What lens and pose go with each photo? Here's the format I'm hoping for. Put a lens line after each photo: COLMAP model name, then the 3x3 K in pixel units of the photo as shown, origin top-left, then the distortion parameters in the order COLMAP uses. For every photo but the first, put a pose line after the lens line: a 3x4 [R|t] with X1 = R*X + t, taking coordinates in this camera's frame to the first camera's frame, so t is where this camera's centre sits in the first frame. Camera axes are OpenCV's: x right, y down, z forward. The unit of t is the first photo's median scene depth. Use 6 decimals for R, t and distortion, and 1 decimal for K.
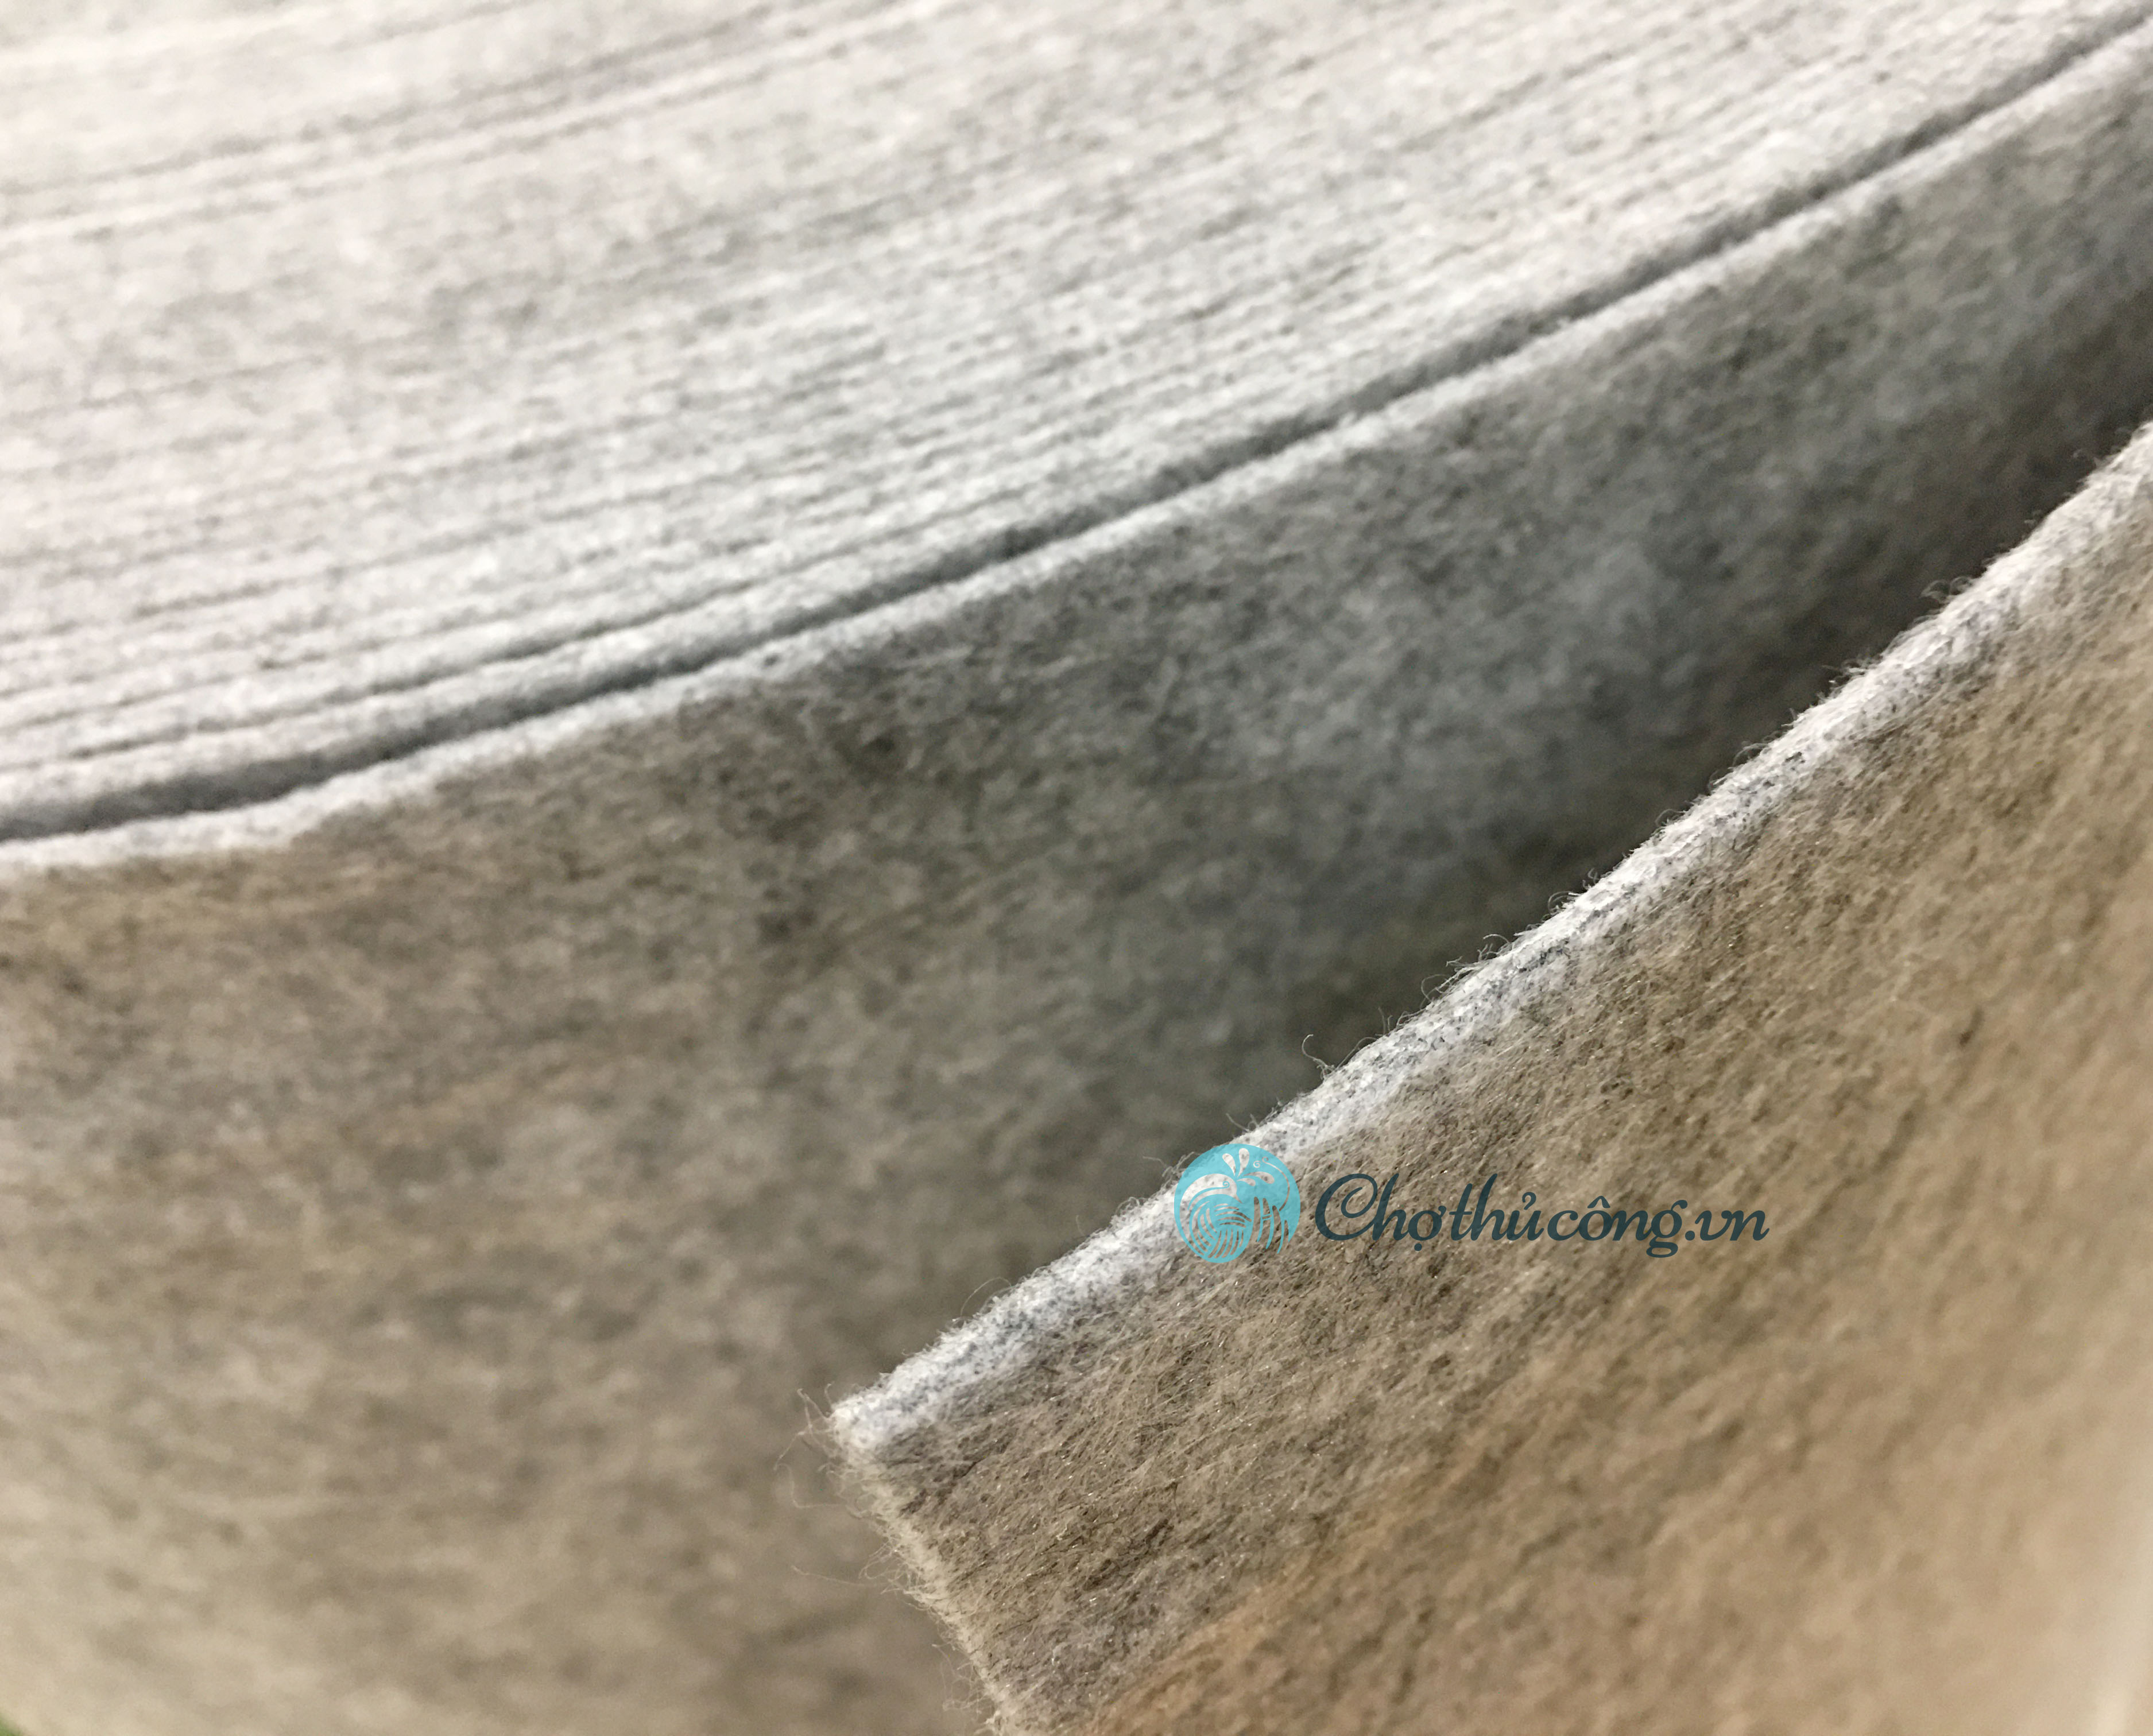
lens RADIAL K [[2088.8, 0, 1078.3], [0, 2088.8, 847.6], [0, 0, 1]] dist [0.014235, 0.000000]
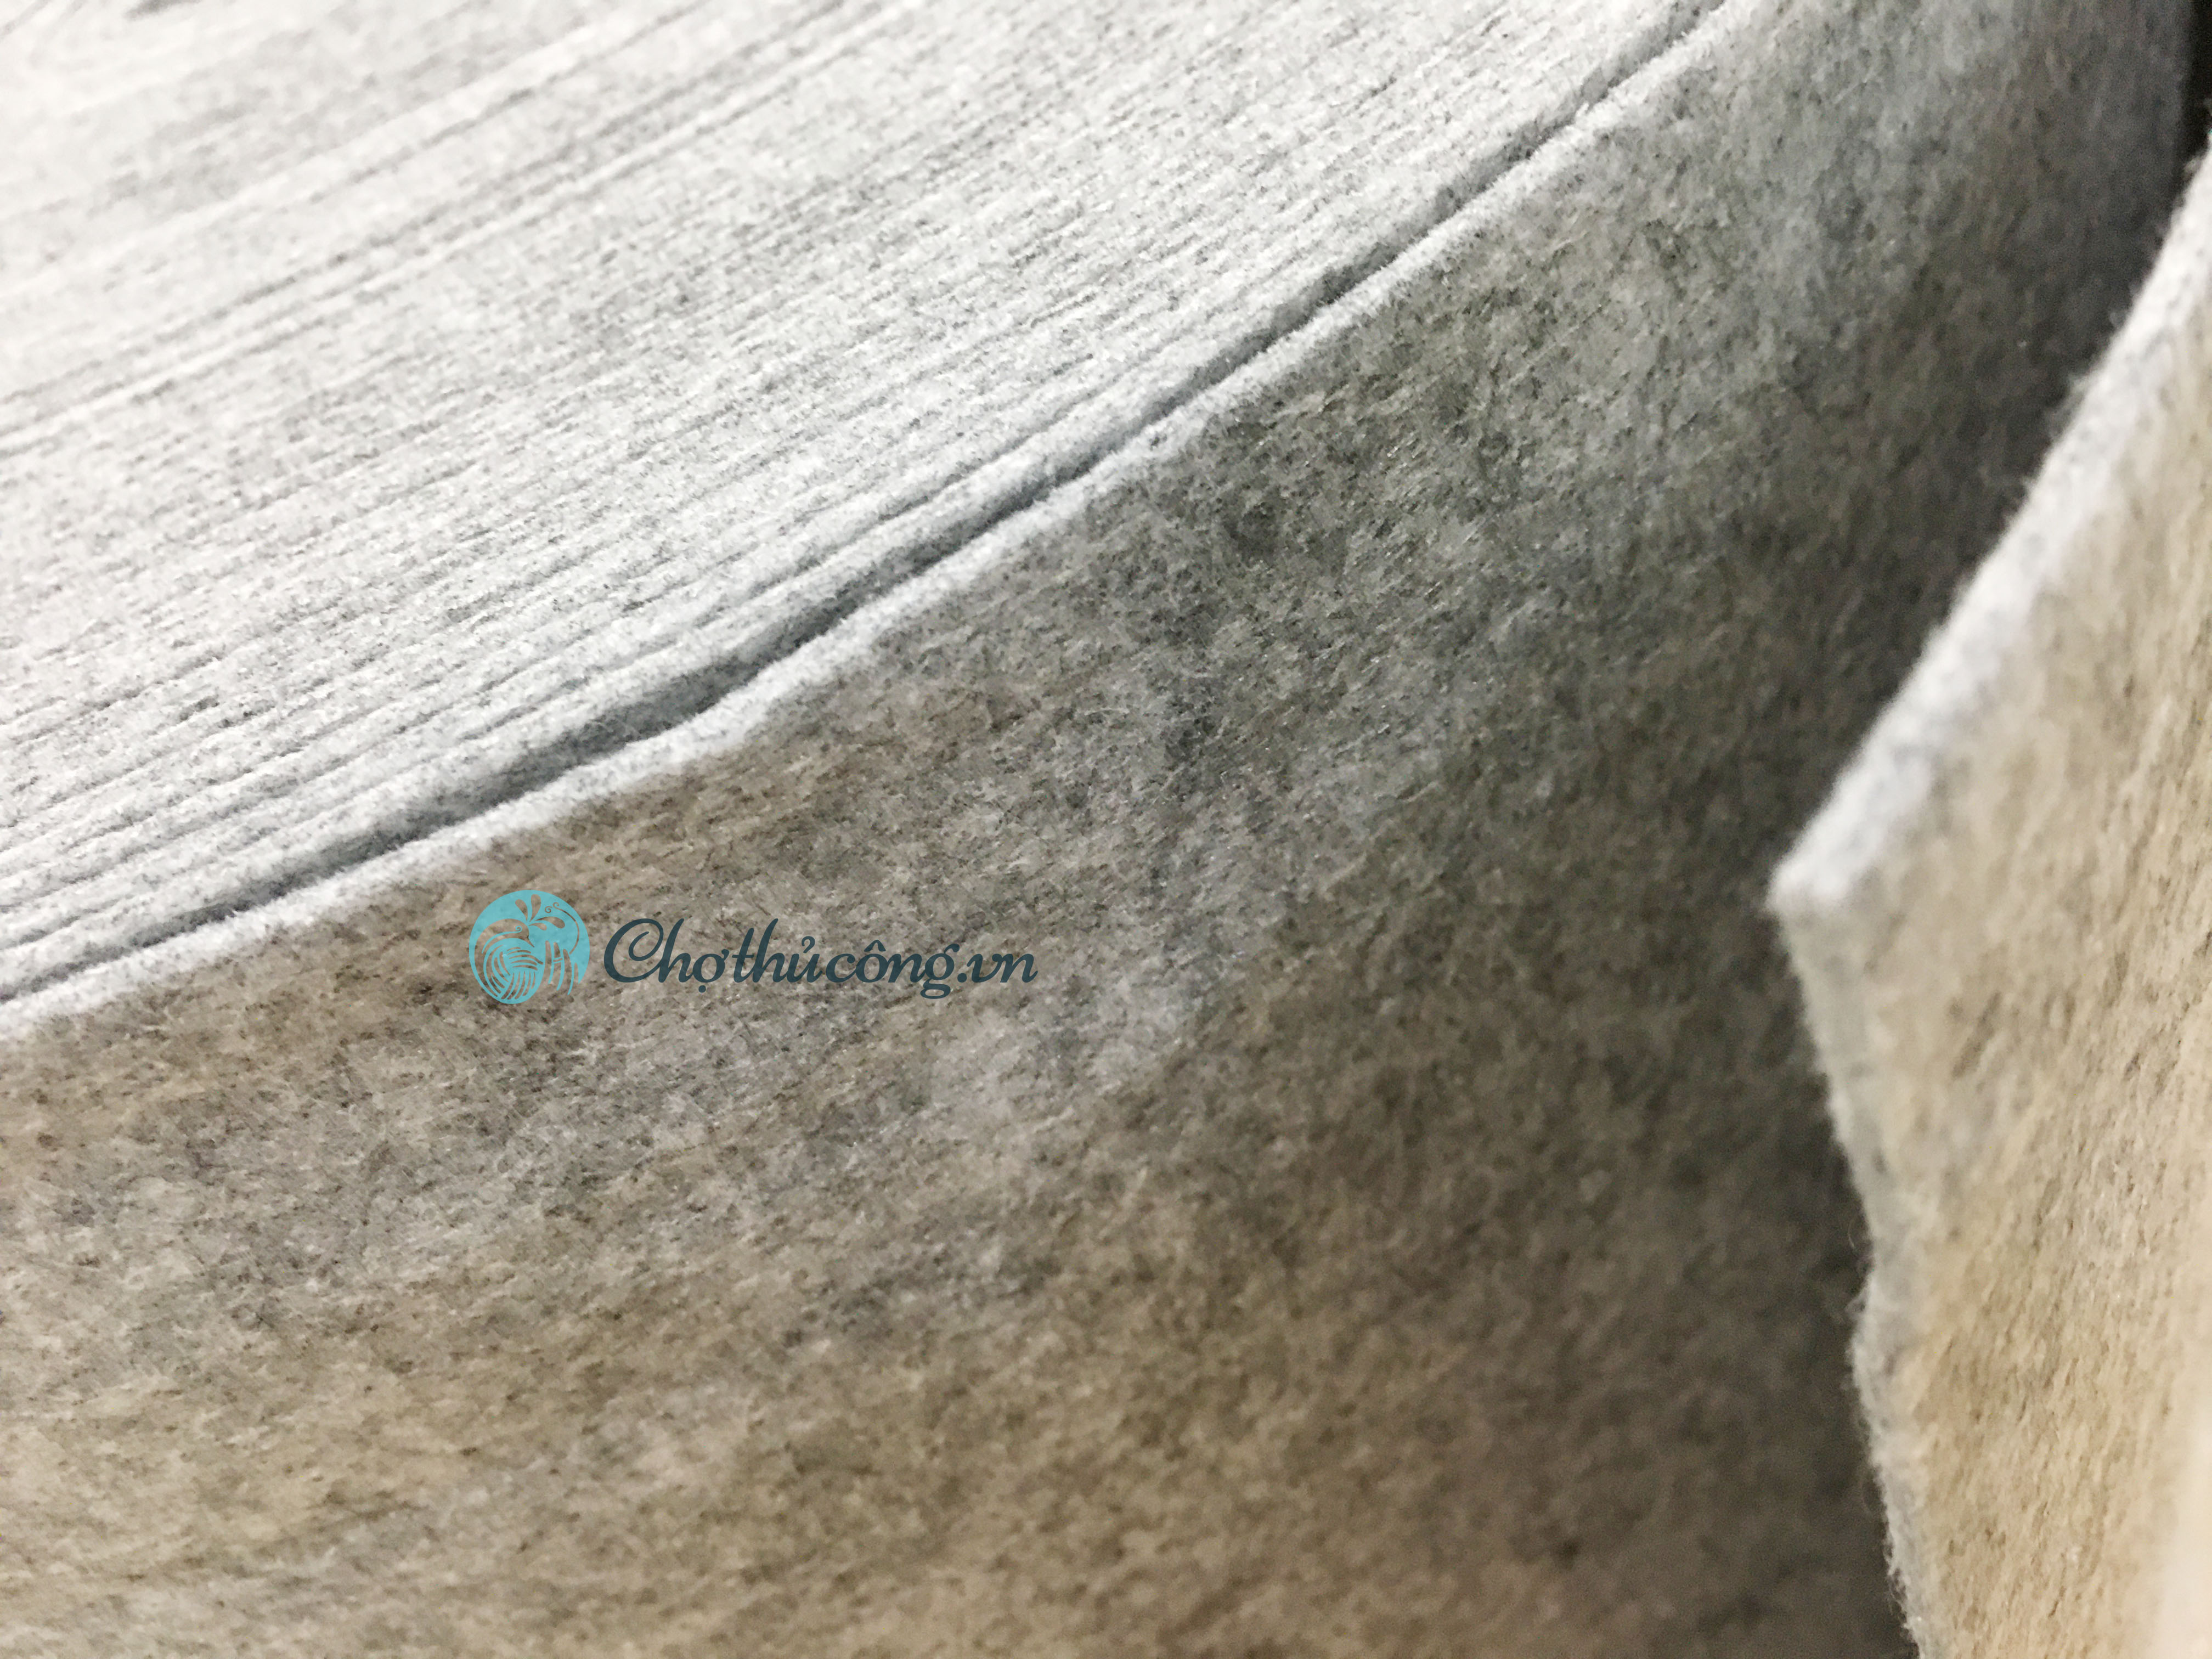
lens RADIAL K [[1945.5, 0, 1092.3], [0, 1945.5, 816.0], [0, 0, 1]] dist [0.058904, -0.119564]
pose [[0.948158, -0.276313, 0.156996, -0.340664], [0.293318, 0.951012, -0.097676, 0.149397], [-0.122316, 0.138662, 0.982757, 0.099959]]
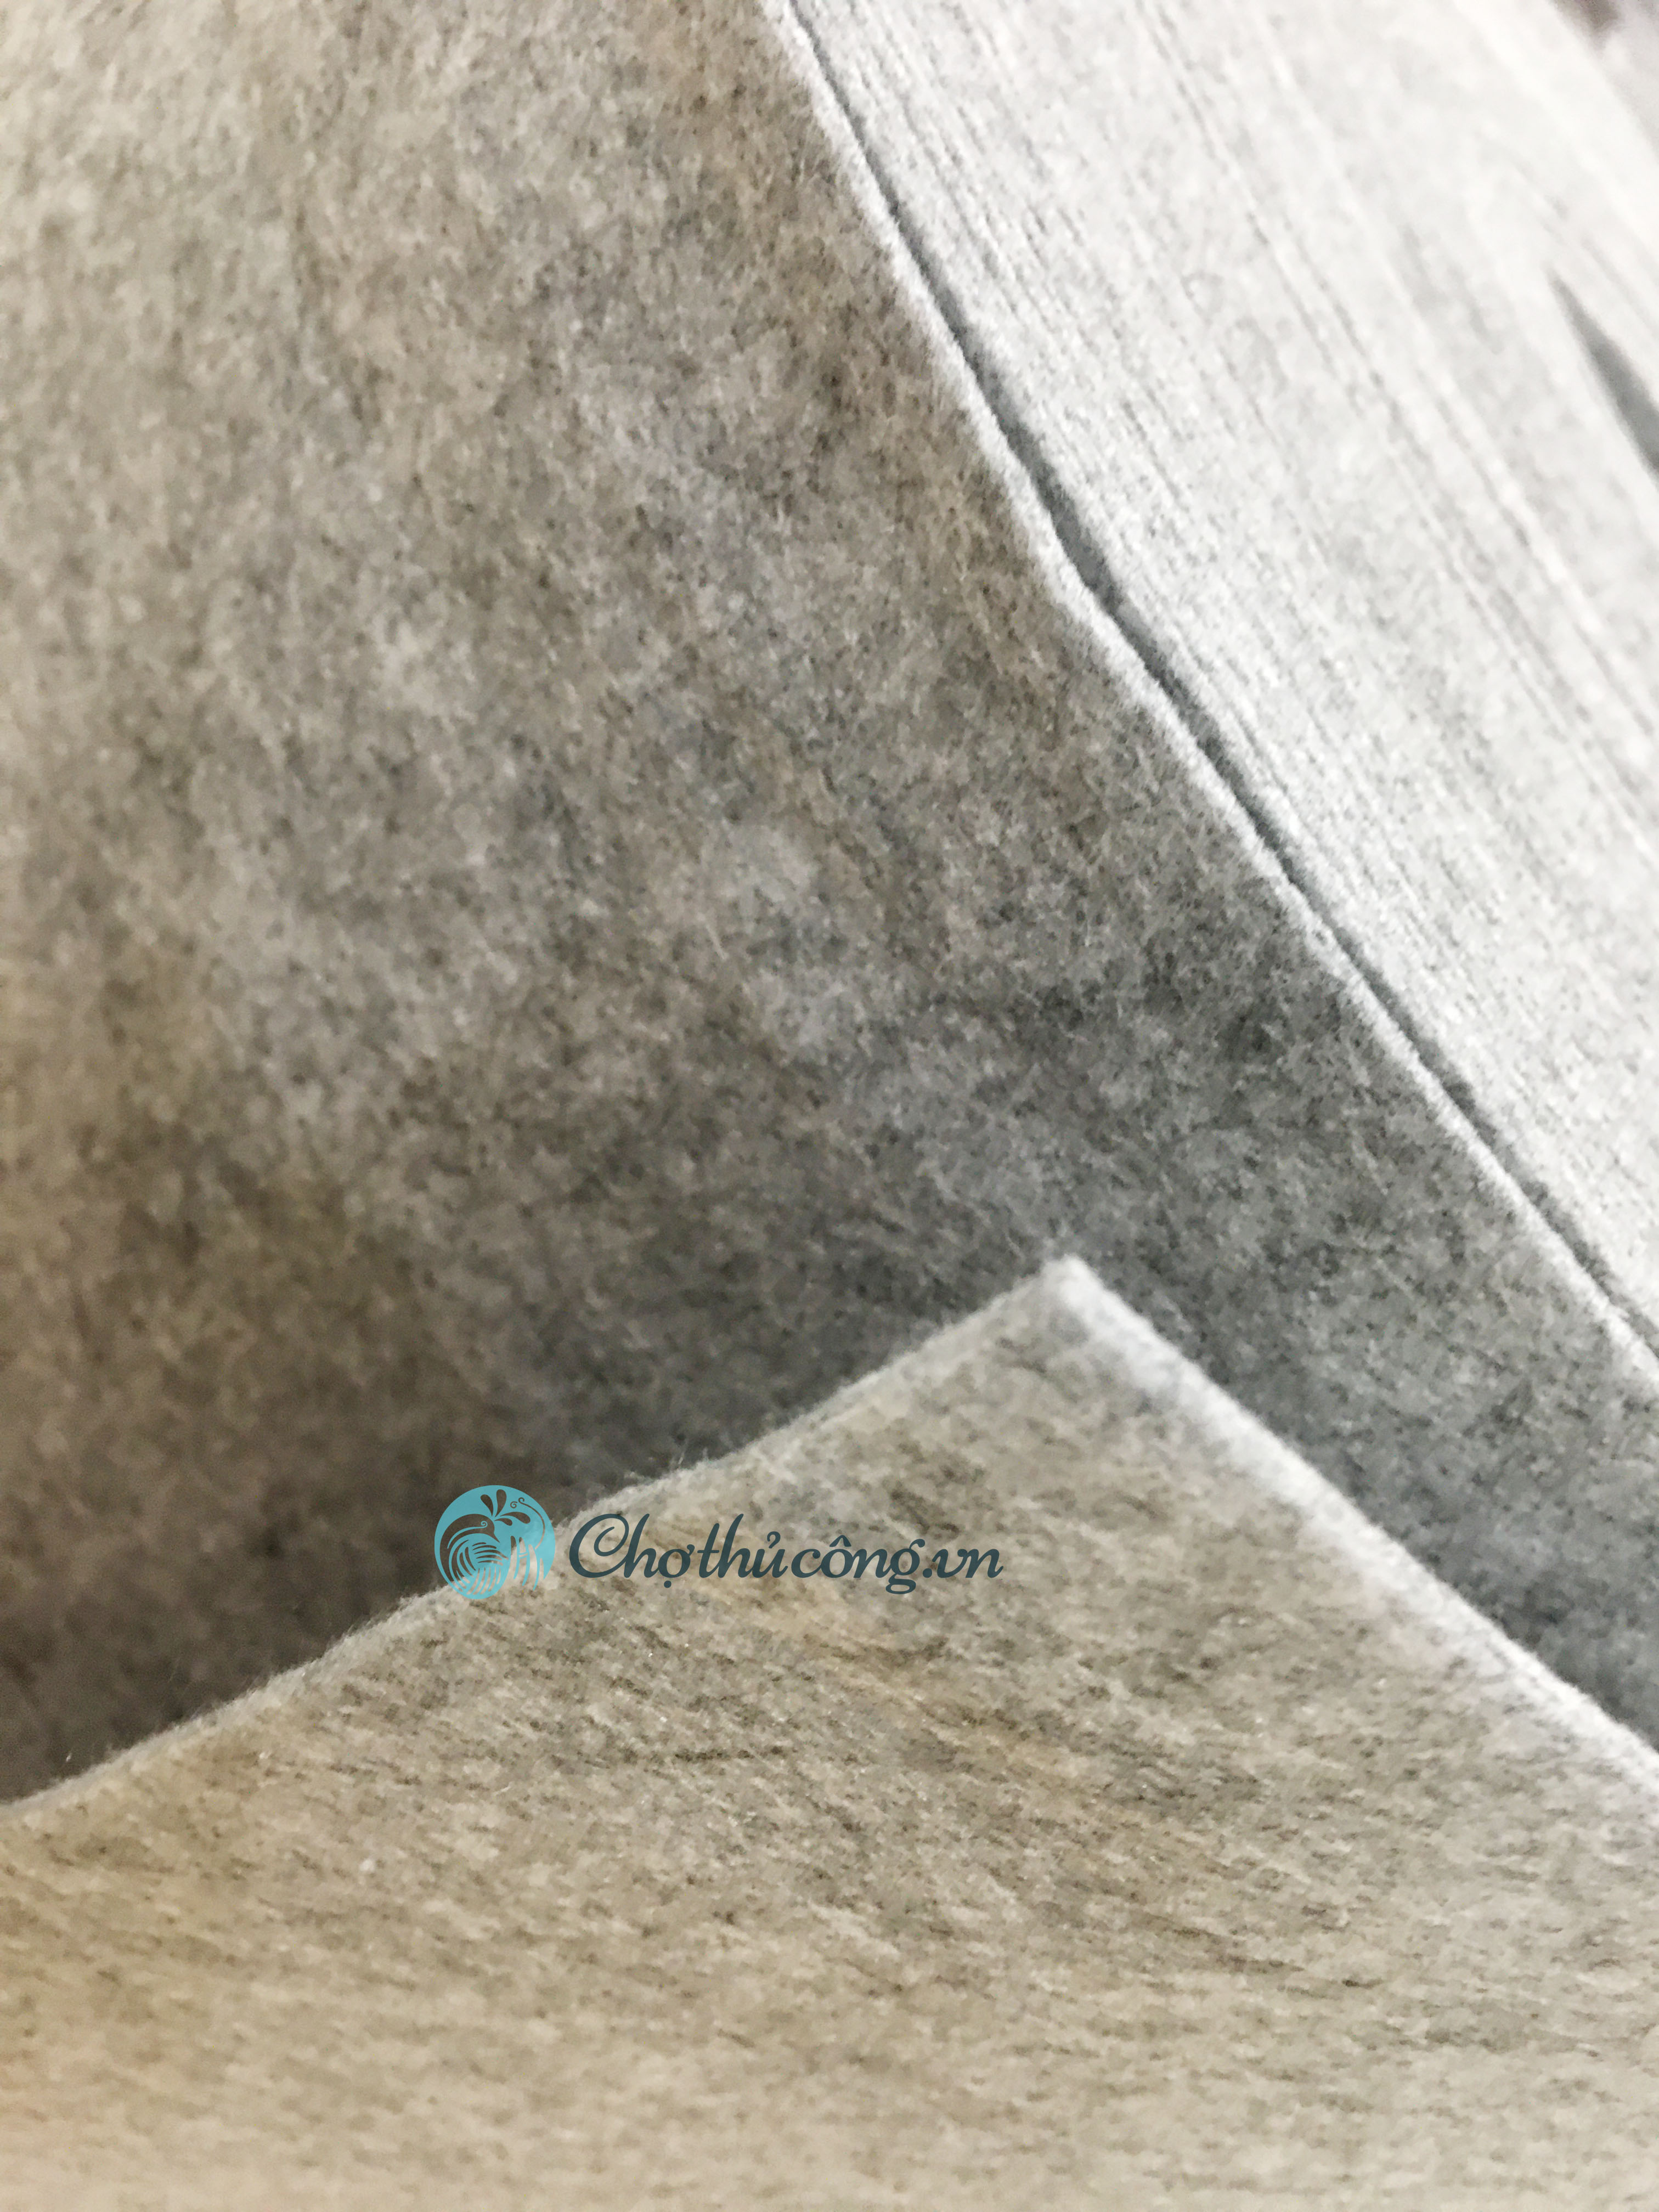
lens RADIAL K [[1945.5, 0, 841.5], [0, 1945.5, 1087.7], [0, 0, 1]] dist [0.058904, -0.119564]
pose [[0.325188, 0.944360, 0.049370, -0.192479], [-0.931716, 0.328889, -0.154072, 0.339185], [-0.161736, 0.004104, 0.986825, -0.064135]]
